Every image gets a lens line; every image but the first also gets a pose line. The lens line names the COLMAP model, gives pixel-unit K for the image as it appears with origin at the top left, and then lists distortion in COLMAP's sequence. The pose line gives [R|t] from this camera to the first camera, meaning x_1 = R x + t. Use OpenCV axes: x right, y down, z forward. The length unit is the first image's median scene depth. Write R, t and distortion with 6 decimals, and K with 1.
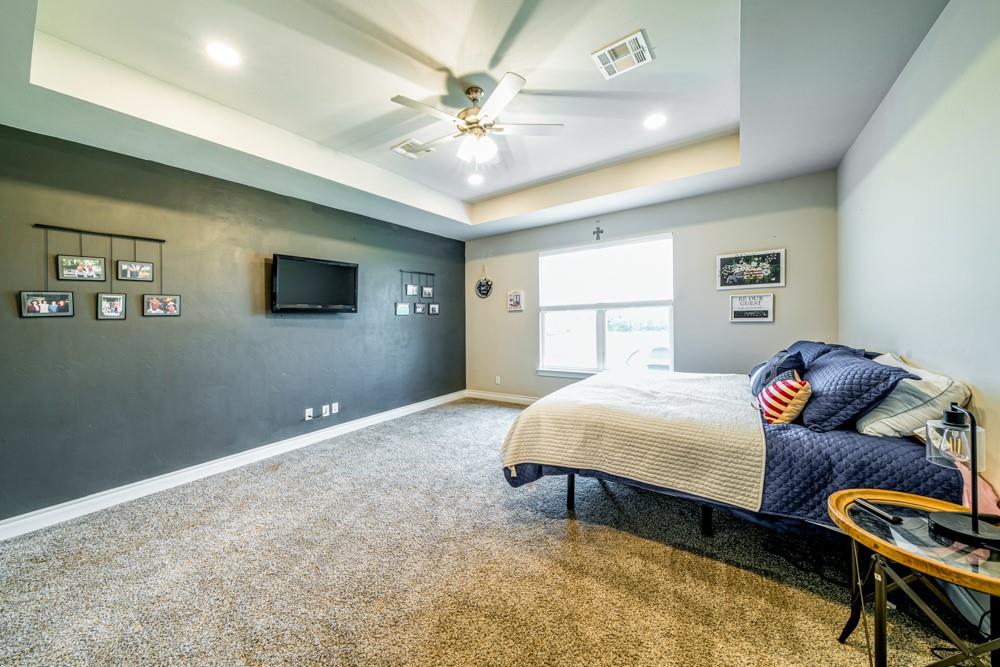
lens RADIAL K [[351.4, 0, 484.1], [0, 351.4, 319.7], [0, 0, 1]] dist [-0.006772, 0.000076]
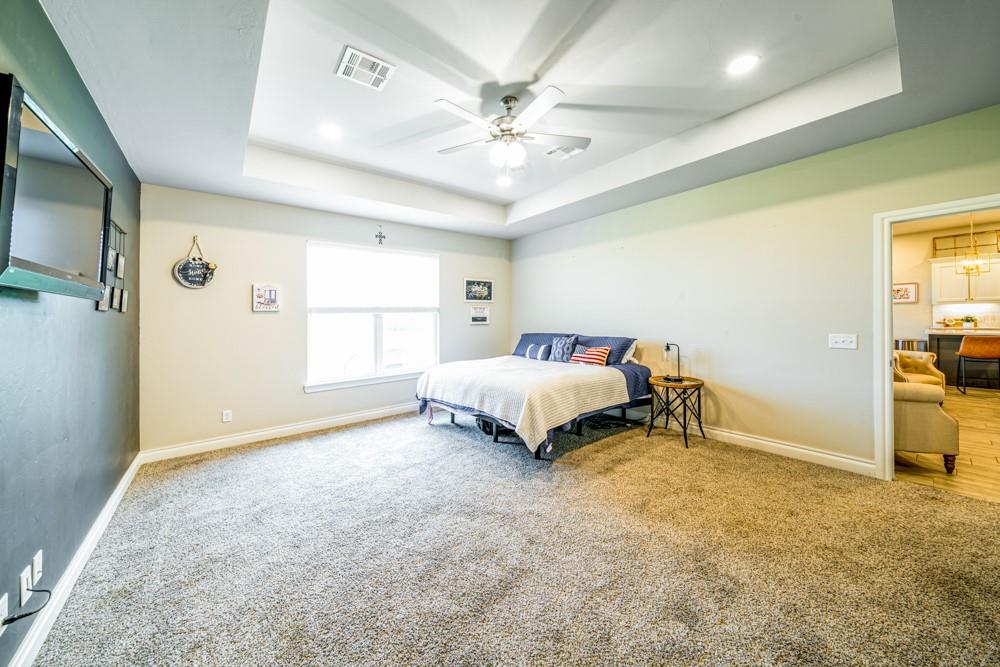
lens RADIAL K [[351.4, 0, 499.7], [0, 351.4, 324.8], [0, 0, 1]] dist [-0.006772, 0.000076]
pose [[0.266274, 0.004640, 0.963886, -0.677216], [0.015157, 0.999845, -0.009000, 0.023101], [-0.963778, 0.017006, 0.266162, 0.487567]]
